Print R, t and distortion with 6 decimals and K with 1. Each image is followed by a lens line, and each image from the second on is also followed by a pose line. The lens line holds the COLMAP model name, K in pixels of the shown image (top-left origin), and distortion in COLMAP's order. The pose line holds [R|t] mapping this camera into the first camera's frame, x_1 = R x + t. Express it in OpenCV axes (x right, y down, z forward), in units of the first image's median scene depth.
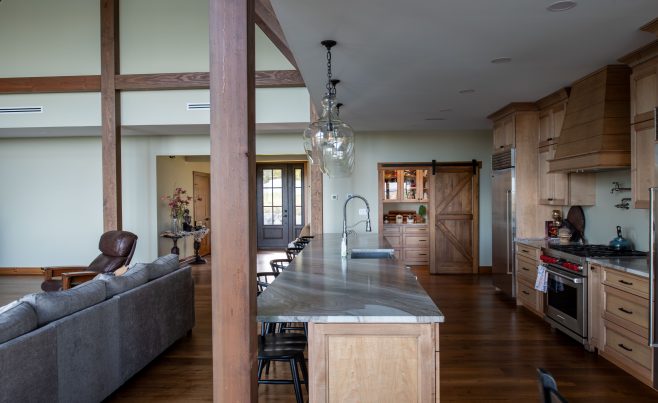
lens RADIAL K [[458.0, 0, 328.6], [0, 458.0, 200.1], [0, 0, 1]] dist [0.012528, 0.004575]
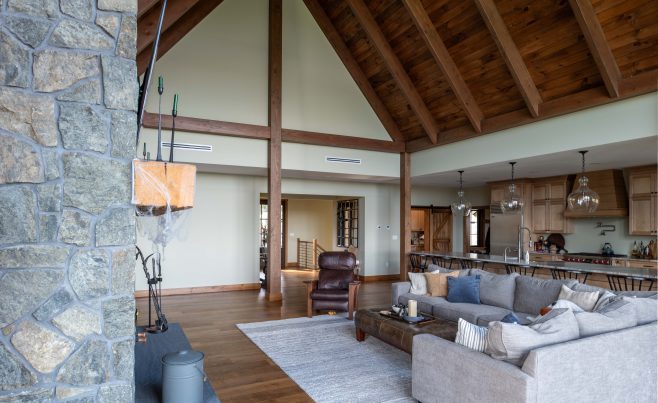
lens RADIAL K [[388.6, 0, 328.1], [0, 388.6, 195.2], [0, 0, 1]] dist [0.039643, 0.000909]
pose [[0.861895, 0.048807, 0.504732, -1.037028], [-0.002535, 0.995759, -0.091961, 0.004020], [-0.507080, 0.077981, 0.858364, 0.053766]]
